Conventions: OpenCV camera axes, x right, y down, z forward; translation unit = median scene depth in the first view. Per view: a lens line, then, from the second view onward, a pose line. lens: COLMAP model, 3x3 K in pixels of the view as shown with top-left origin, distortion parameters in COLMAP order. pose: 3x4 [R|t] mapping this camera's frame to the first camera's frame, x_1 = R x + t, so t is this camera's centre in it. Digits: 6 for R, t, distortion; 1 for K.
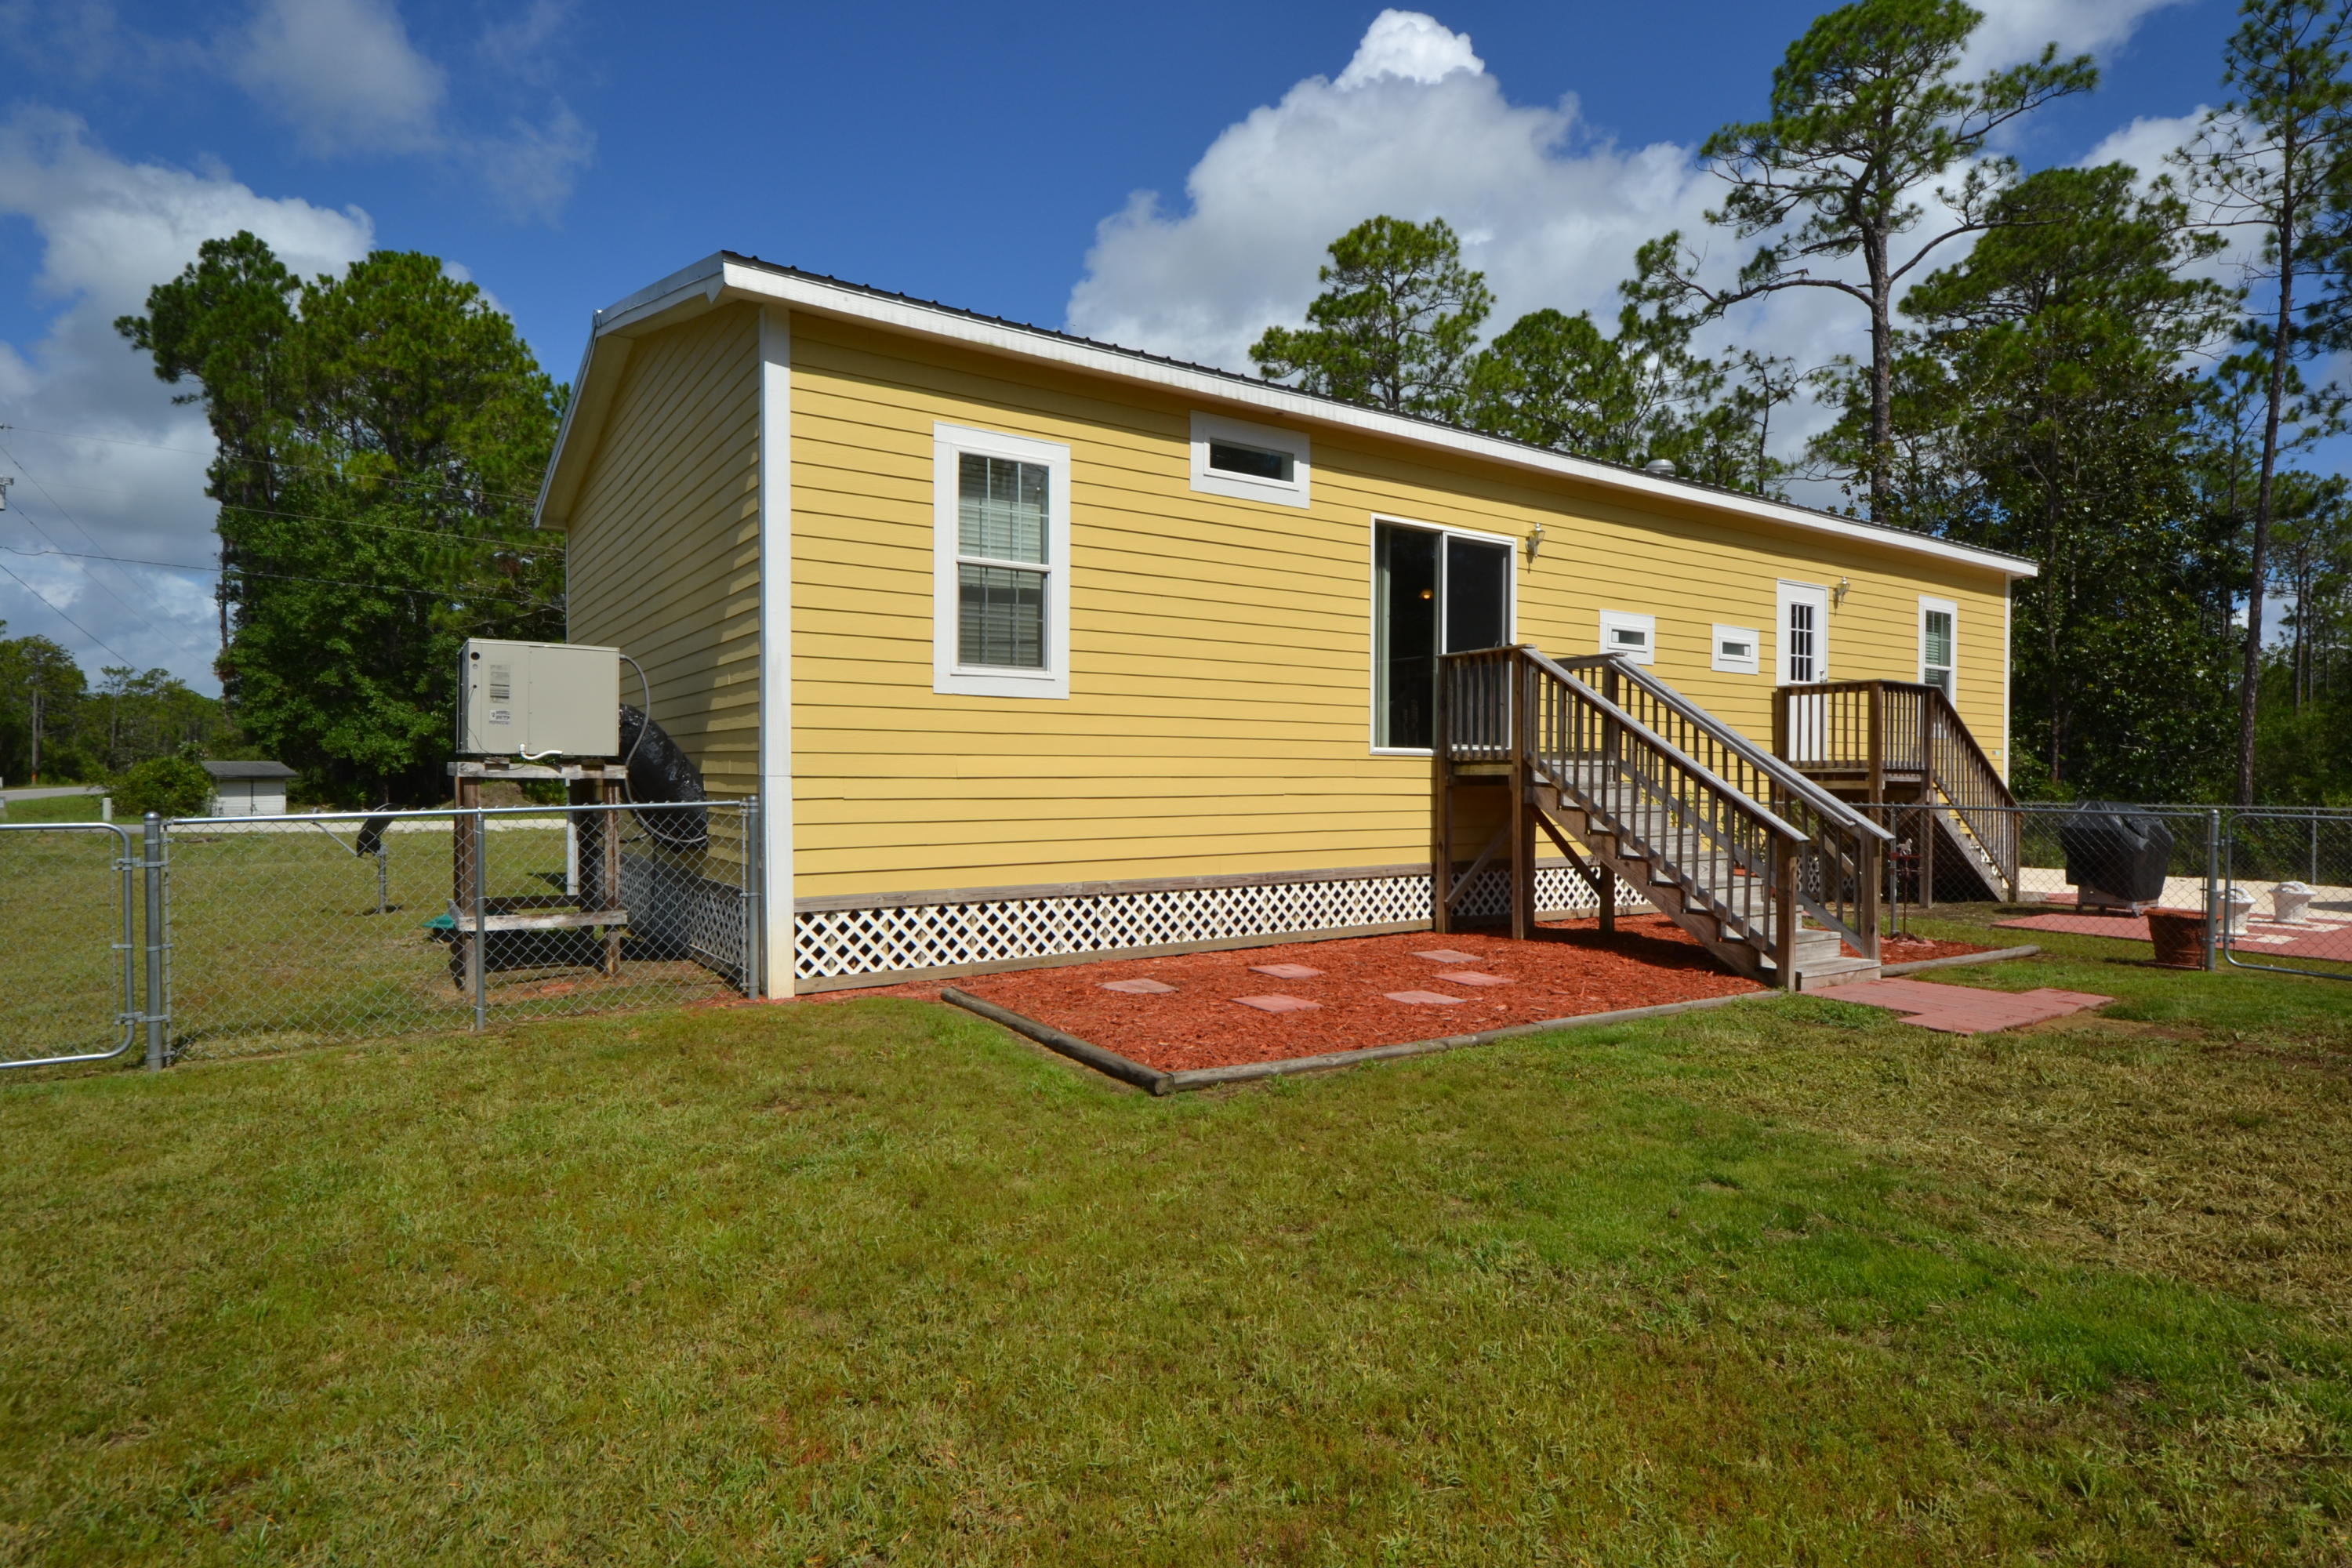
lens RADIAL K [[1263.9, 0, 1255.5], [0, 1263.9, 789.9], [0, 0, 1]] dist [0.107506, -0.111101]
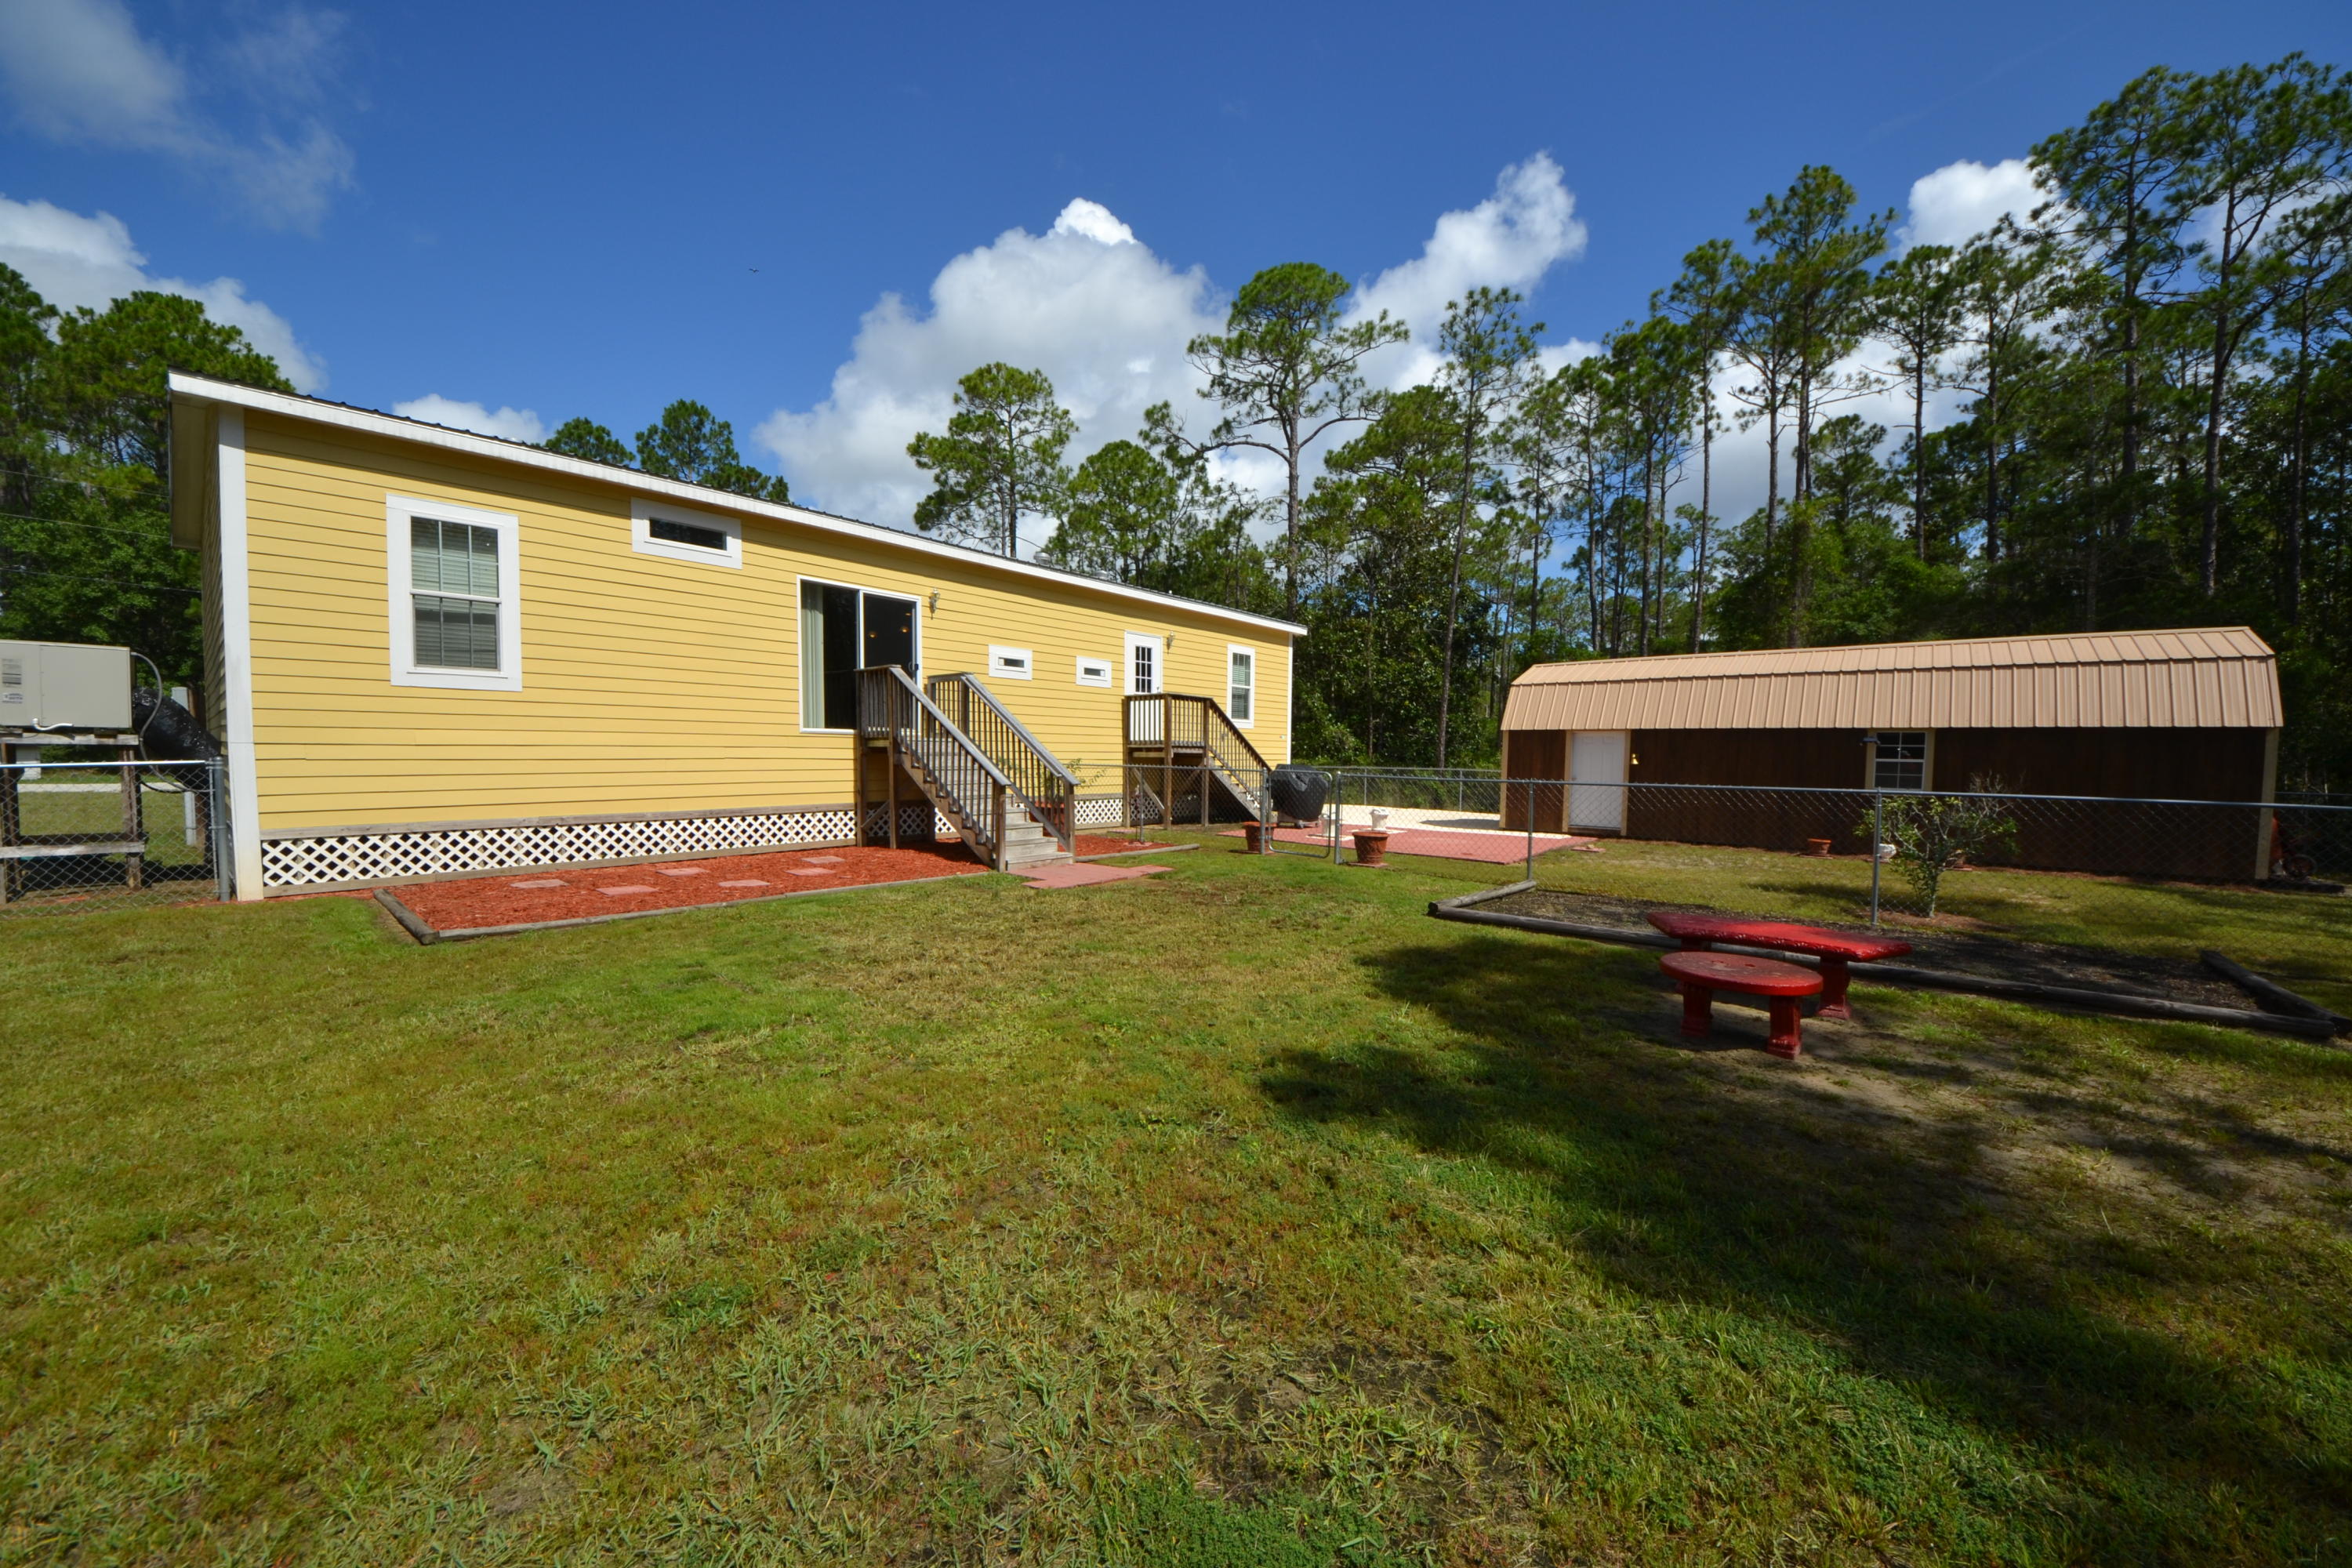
lens RADIAL K [[853.4, 0, 1175.2], [0, 853.4, 795.6], [0, 0, 1]] dist [0.051027, -0.024122]
pose [[0.966279, -0.008619, 0.257355, 0.205980], [-0.002509, 0.999077, 0.042881, 0.001881], [-0.257487, -0.042081, 0.965365, -0.105591]]
